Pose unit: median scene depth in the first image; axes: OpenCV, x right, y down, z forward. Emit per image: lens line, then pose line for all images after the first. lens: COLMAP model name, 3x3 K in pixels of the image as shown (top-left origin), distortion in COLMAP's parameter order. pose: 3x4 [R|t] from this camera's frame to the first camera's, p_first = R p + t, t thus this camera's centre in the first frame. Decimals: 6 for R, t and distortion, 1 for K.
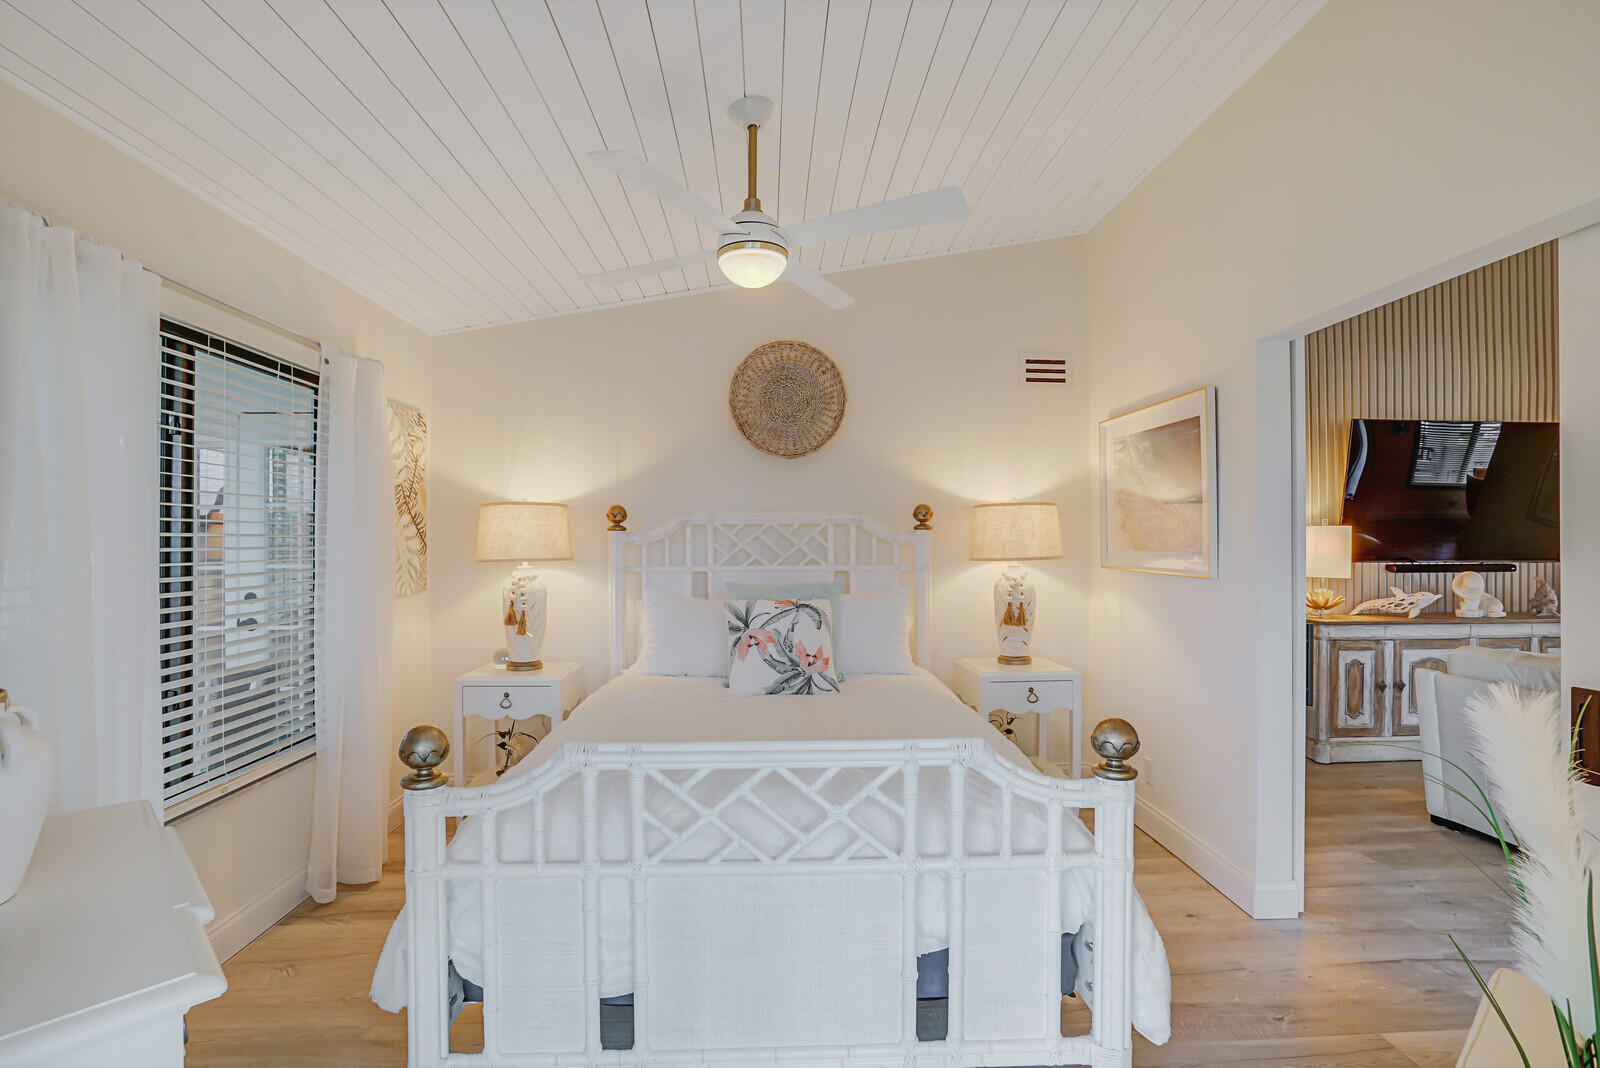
lens RADIAL K [[749.3, 0, 791.4], [0, 749.3, 538.3], [0, 0, 1]] dist [-0.059222, 0.023165]
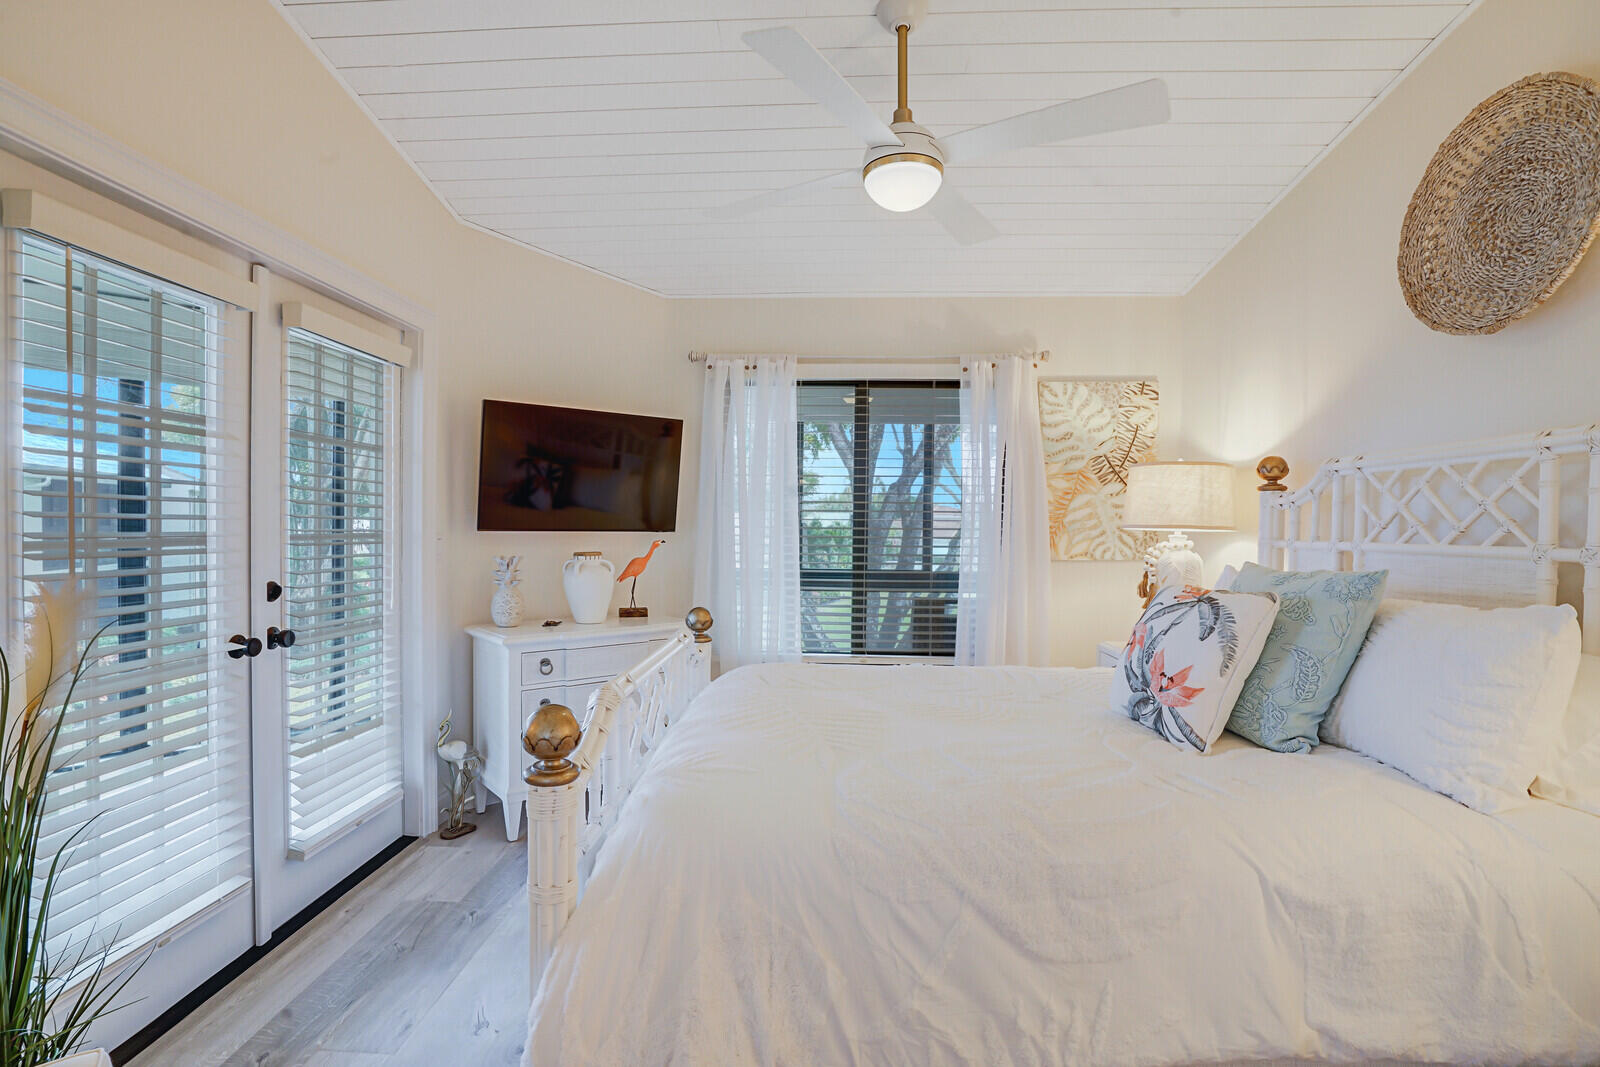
lens RADIAL K [[749.3, 0, 791.4], [0, 749.3, 537.8], [0, 0, 1]] dist [-0.059222, 0.023165]
pose [[-0.080509, 0.020545, -0.996542, 0.527204], [-0.006847, 0.999753, 0.021165, 0.024033], [0.996730, 0.008527, -0.080348, 0.584884]]
